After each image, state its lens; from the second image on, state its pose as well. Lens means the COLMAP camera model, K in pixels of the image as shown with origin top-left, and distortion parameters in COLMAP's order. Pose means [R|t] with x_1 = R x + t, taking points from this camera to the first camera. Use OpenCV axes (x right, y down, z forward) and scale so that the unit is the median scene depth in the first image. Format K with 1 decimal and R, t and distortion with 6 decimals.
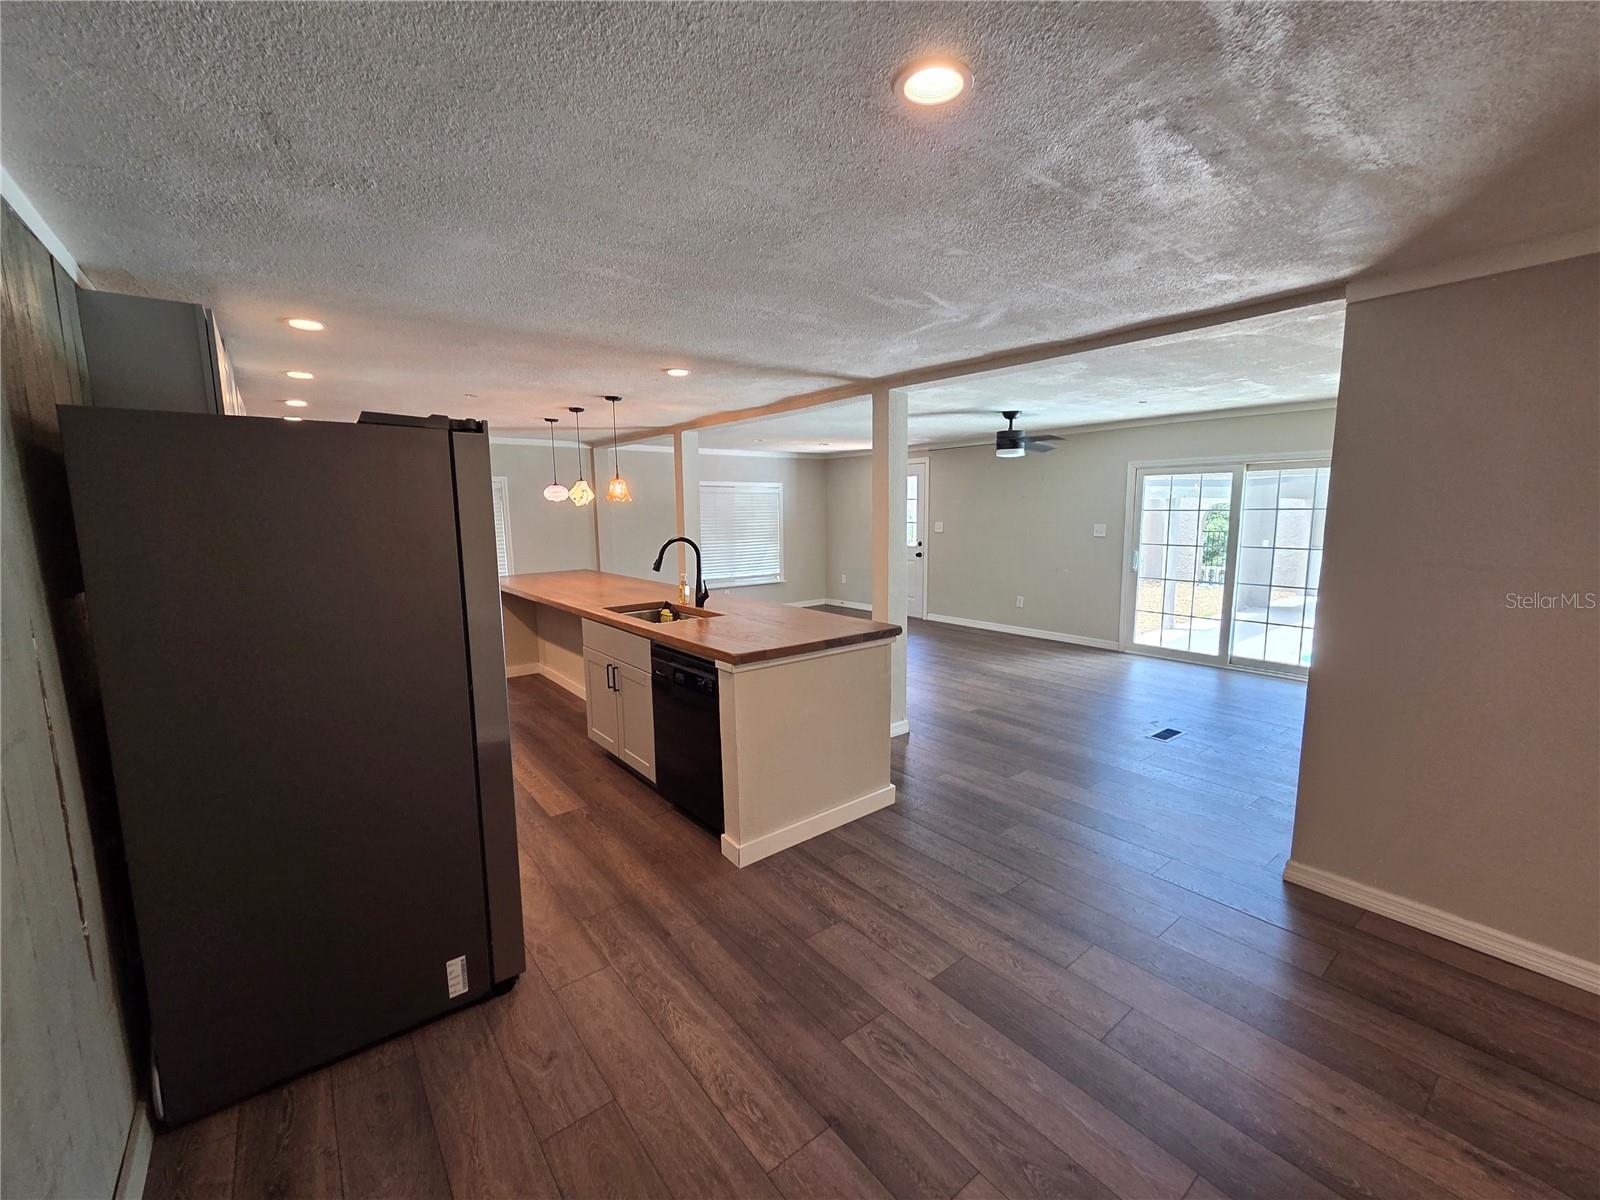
lens RADIAL K [[660.3, 0, 800.2], [0, 660.3, 594.5], [0, 0, 1]] dist [0.001224, 0.000073]
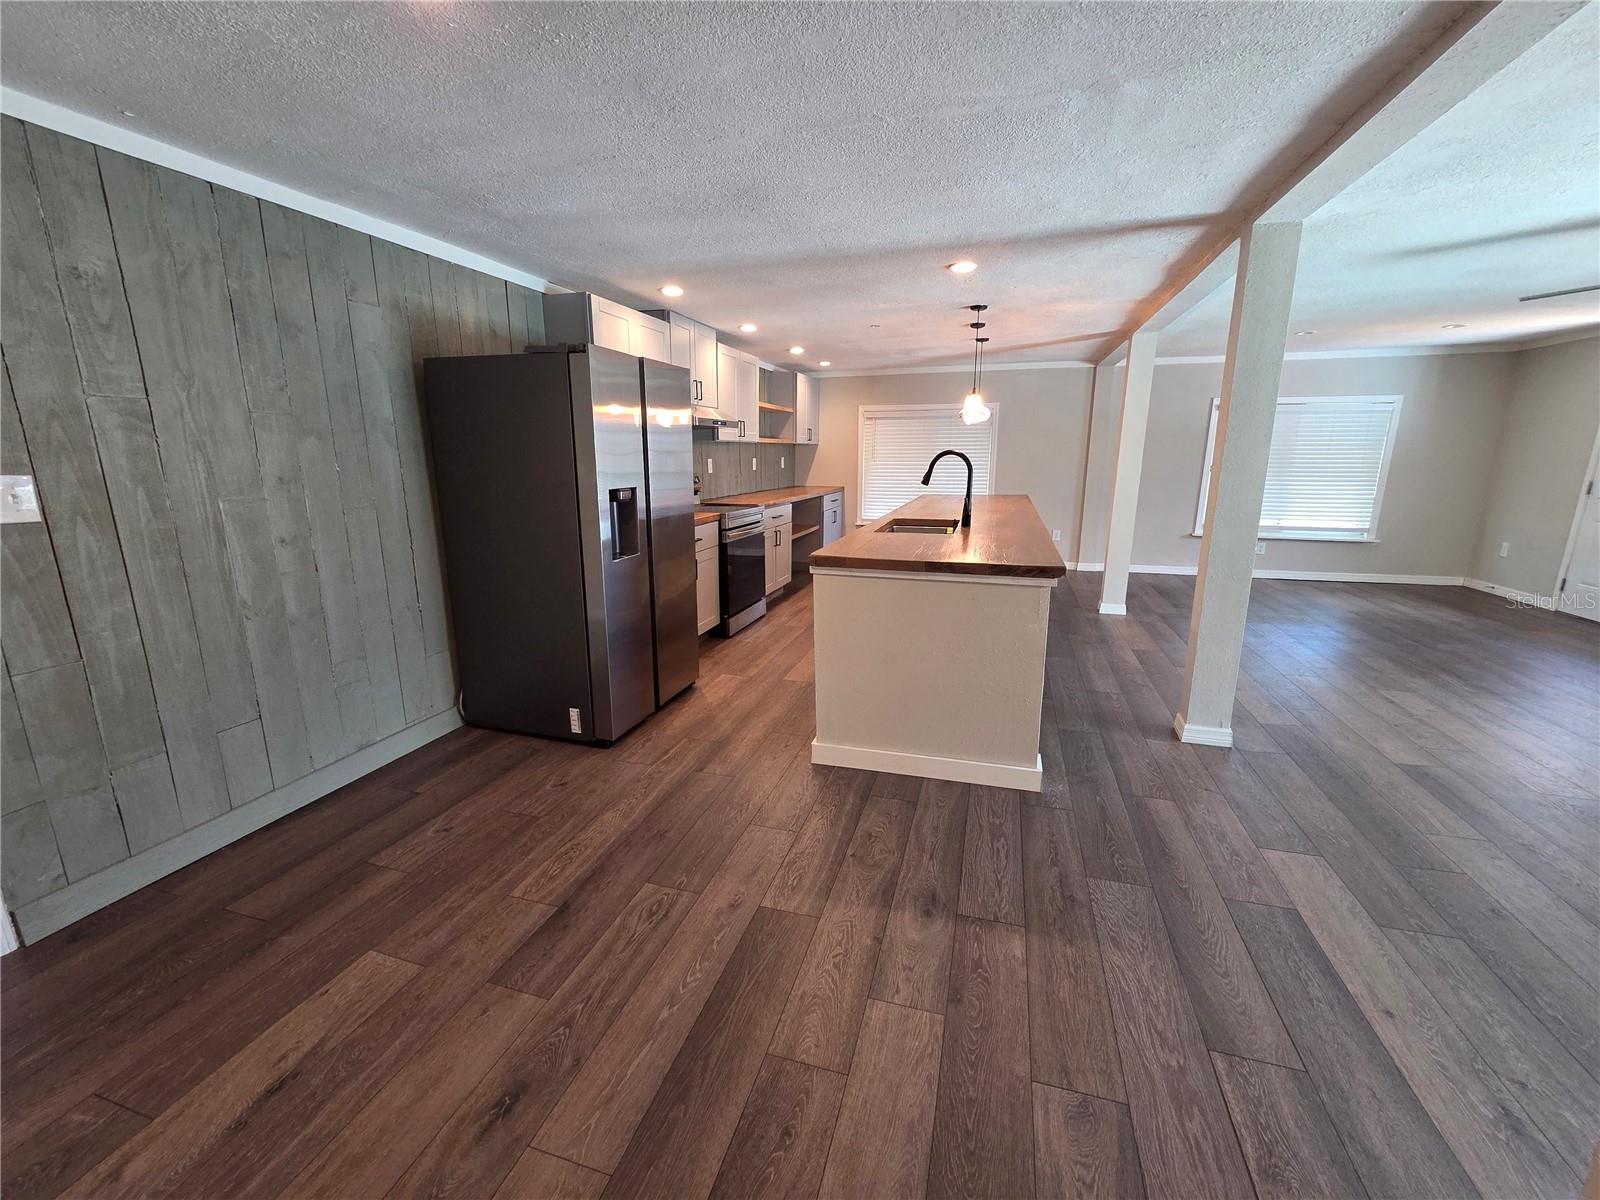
lens RADIAL K [[660.3, 0, 804.3], [0, 660.3, 600.6], [0, 0, 1]] dist [0.001224, 0.000073]
pose [[0.568515, 0.189506, -0.800549, 0.876748], [-0.110773, 0.981879, 0.153764, 0.004992], [0.815181, 0.001262, 0.579205, 0.491291]]
